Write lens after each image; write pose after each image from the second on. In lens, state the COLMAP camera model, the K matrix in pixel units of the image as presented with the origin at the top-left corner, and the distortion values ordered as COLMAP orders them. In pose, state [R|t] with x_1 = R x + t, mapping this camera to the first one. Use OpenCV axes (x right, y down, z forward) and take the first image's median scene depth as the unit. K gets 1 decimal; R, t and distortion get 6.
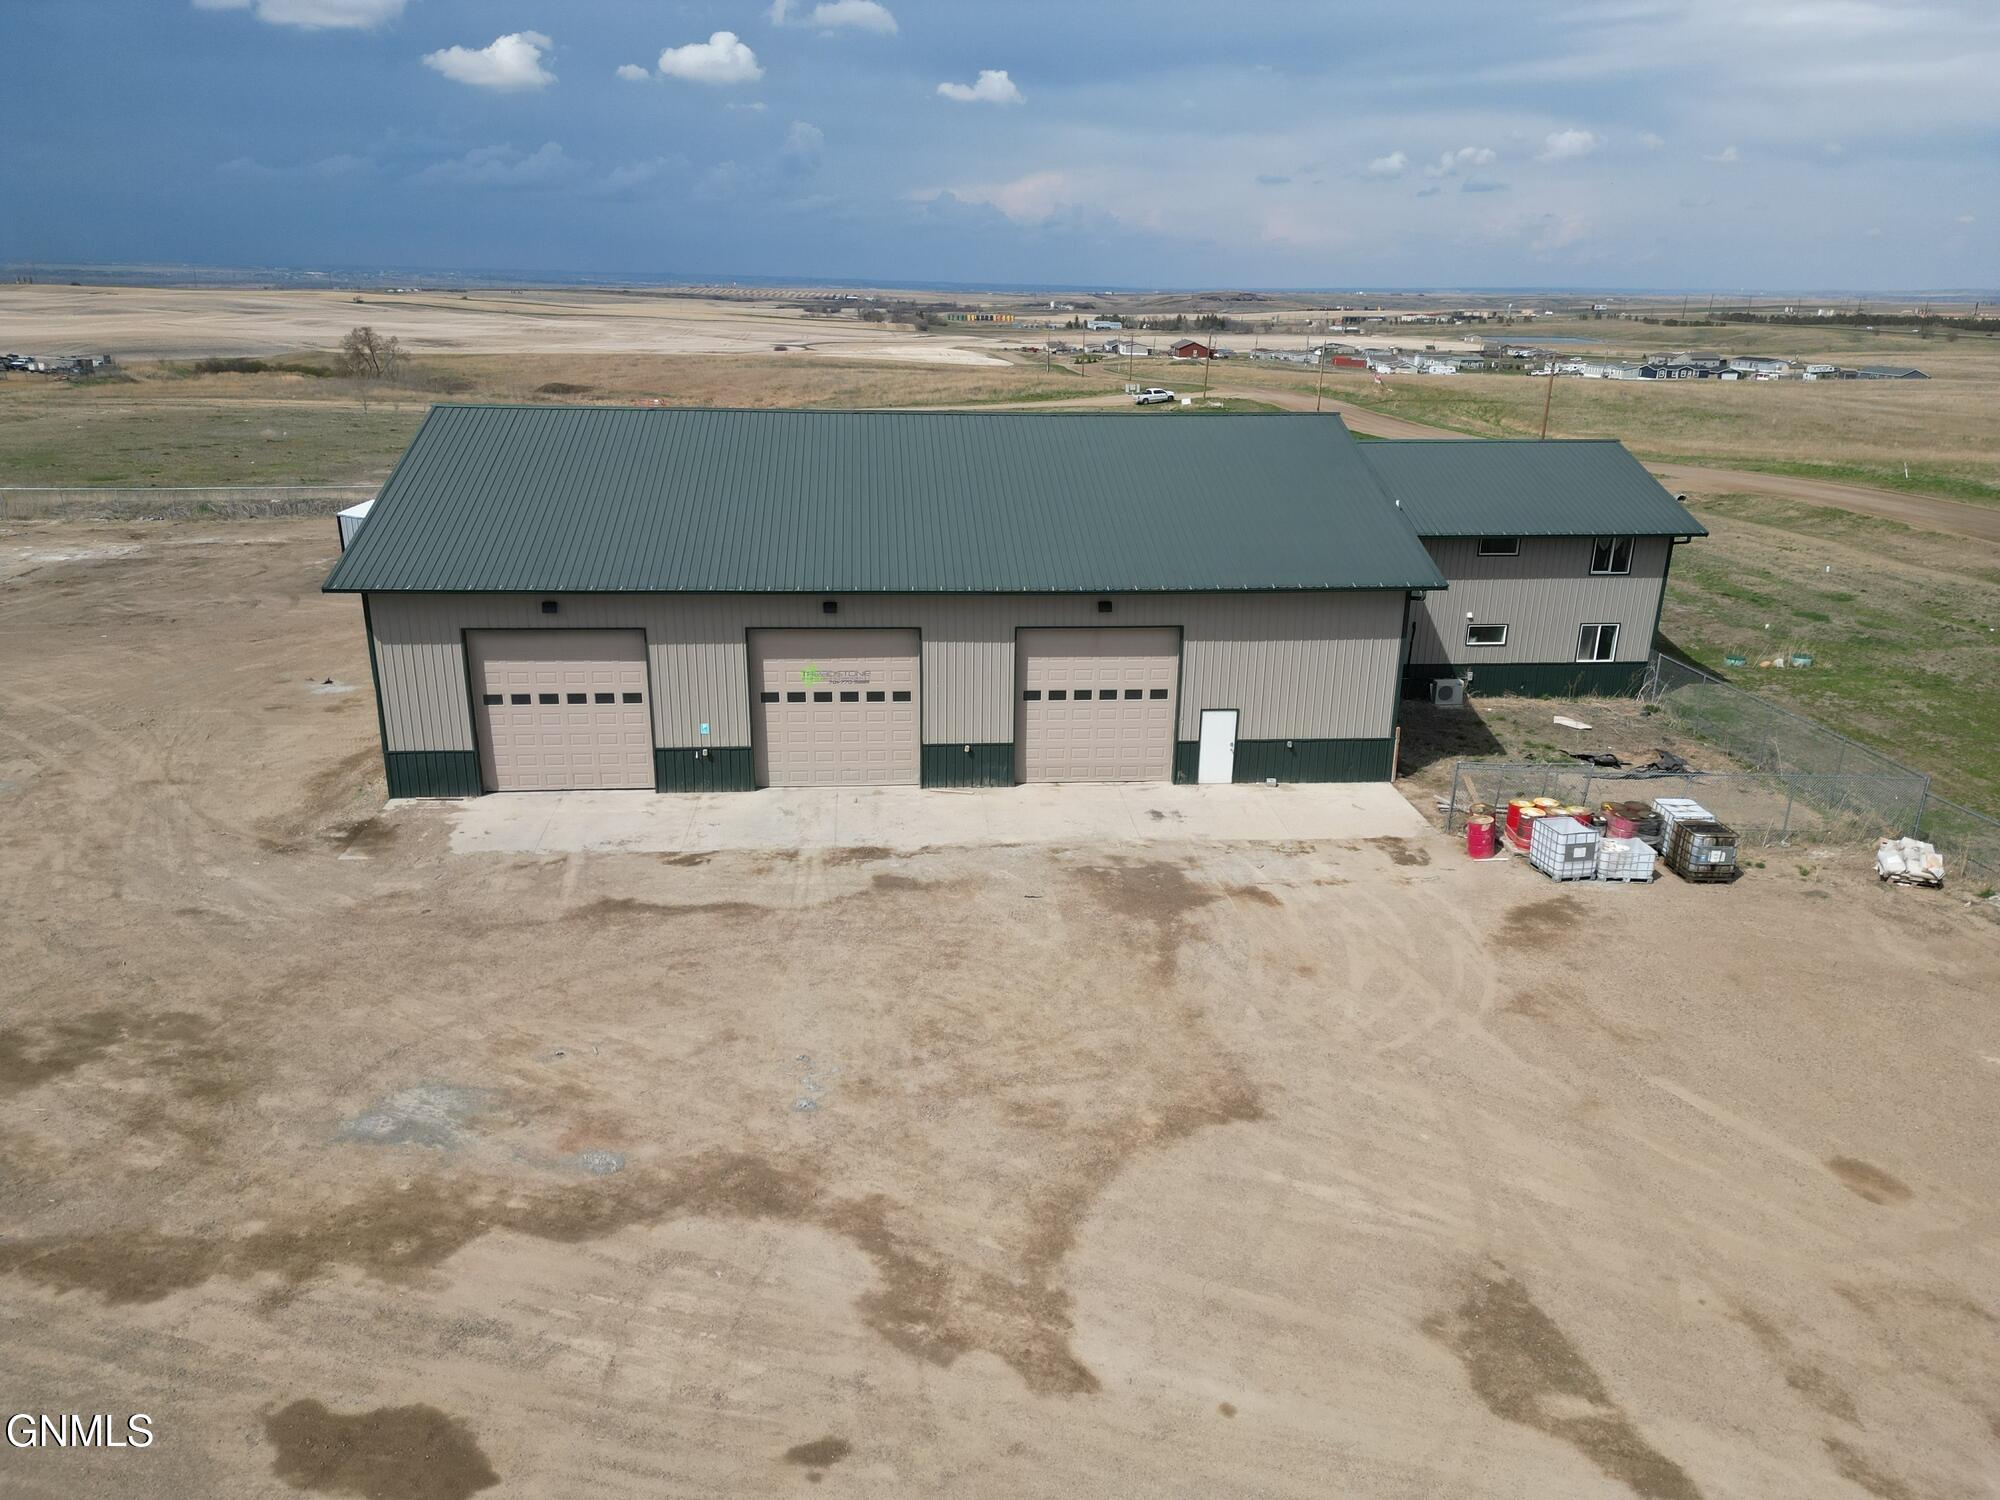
lens RADIAL K [[1391.0, 0, 997.5], [0, 1391.0, 749.4], [0, 0, 1]] dist [0.086194, -0.085256]
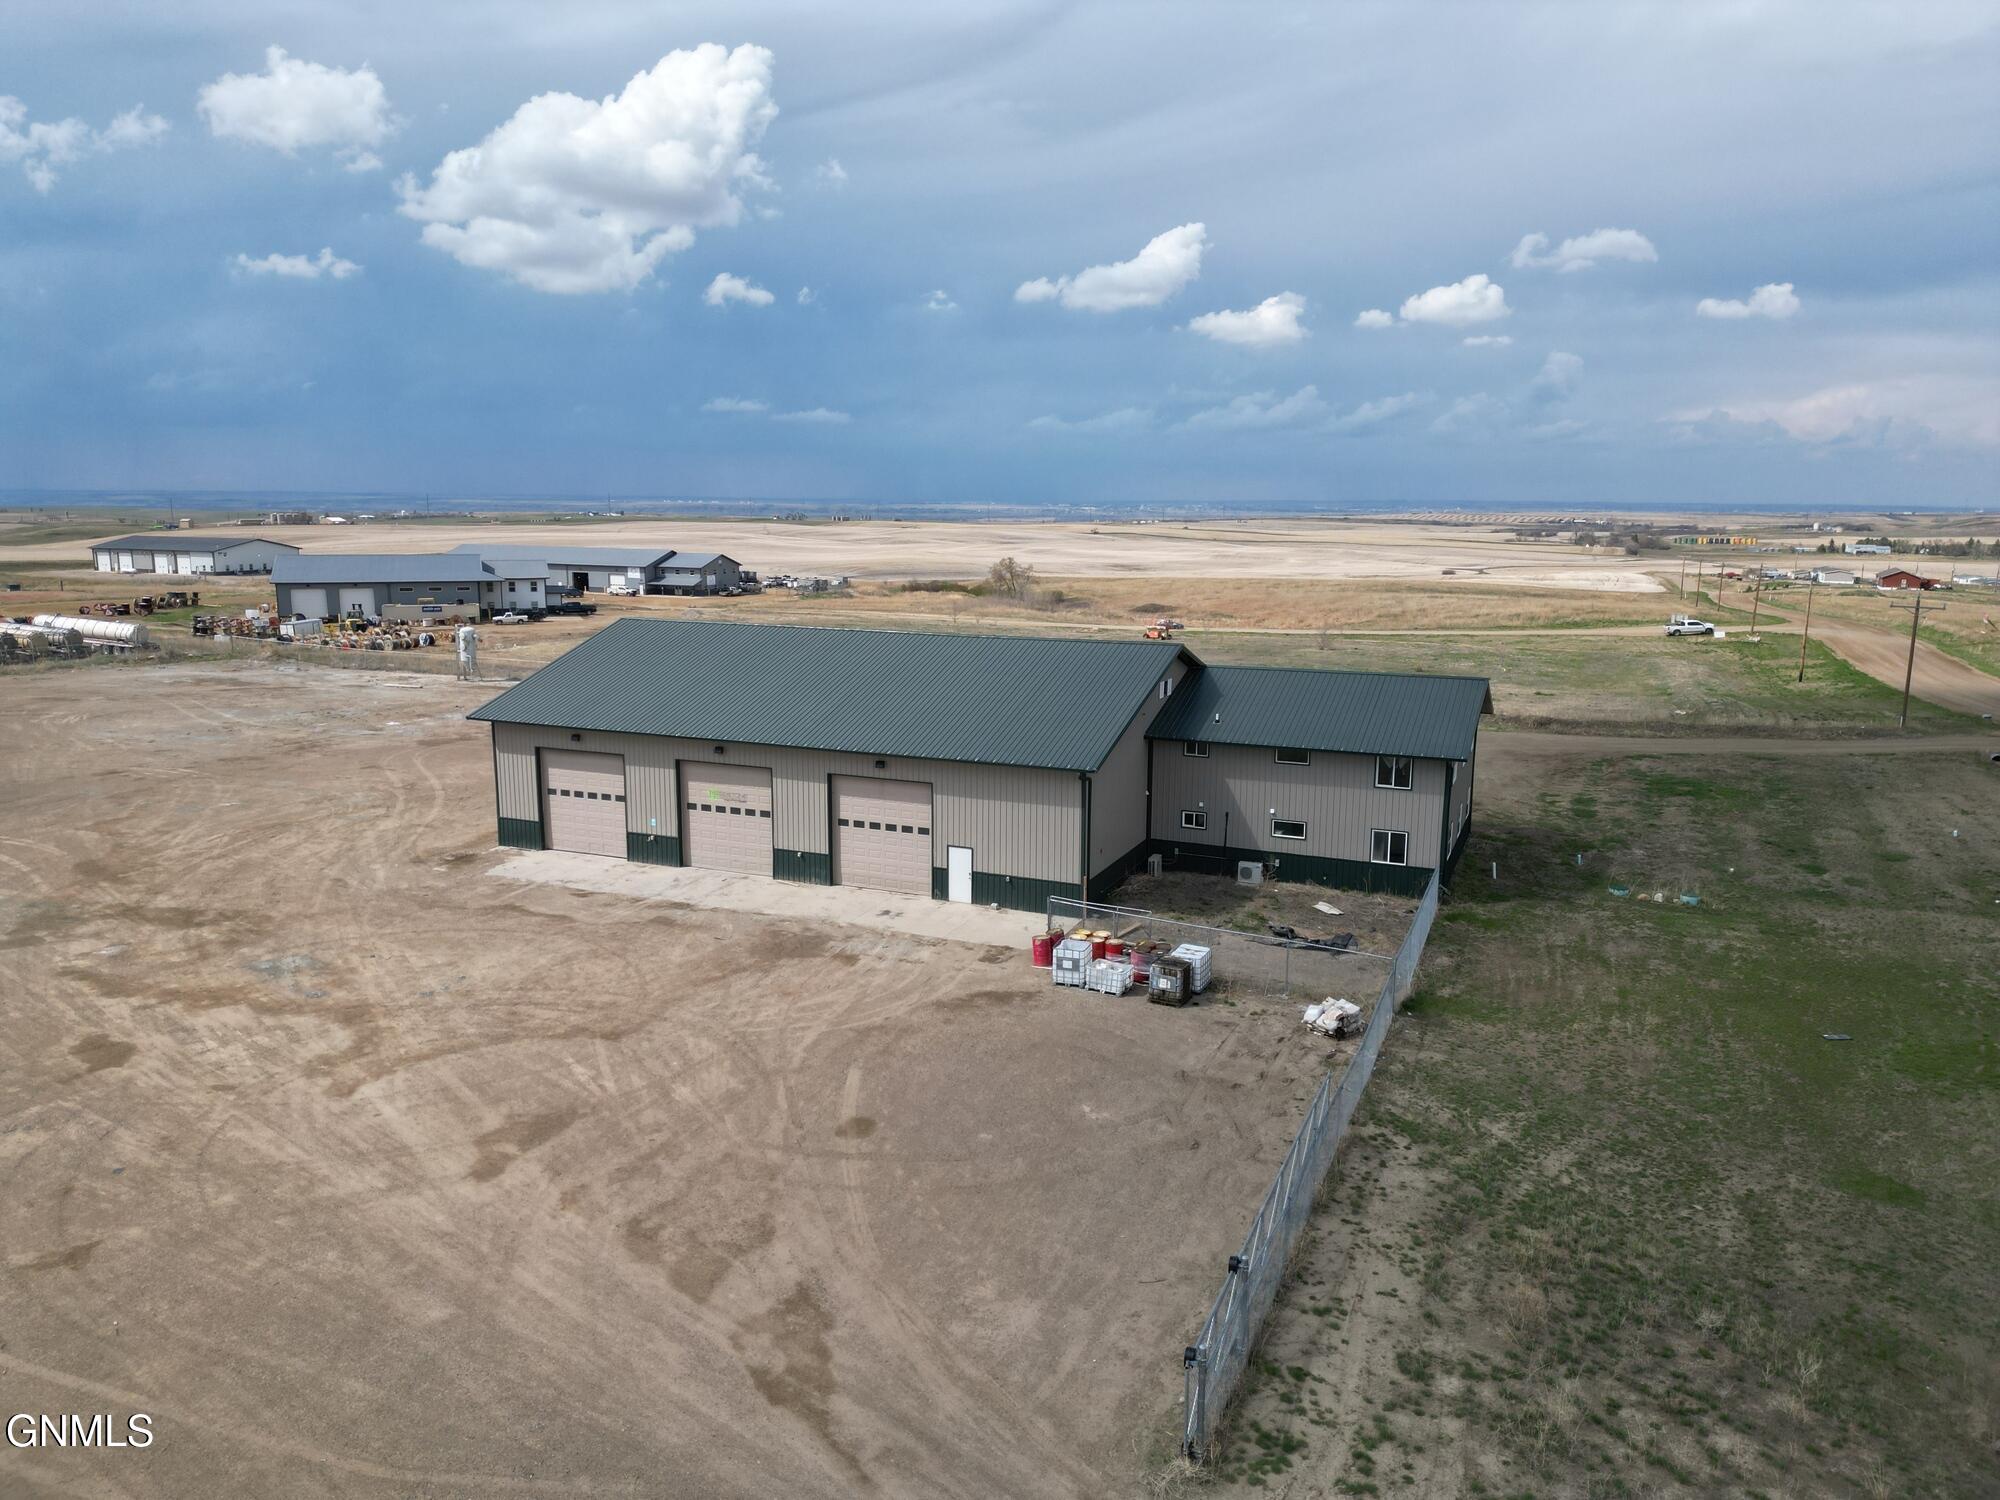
lens RADIAL K [[1391.0, 0, 997.5], [0, 1391.0, 749.4], [0, 0, 1]] dist [0.086194, -0.085256]
pose [[0.880575, 0.073062, -0.468241, 0.860296], [-0.142576, 0.983112, -0.114730, 0.029764], [0.451951, 0.167788, 0.876121, -0.207909]]
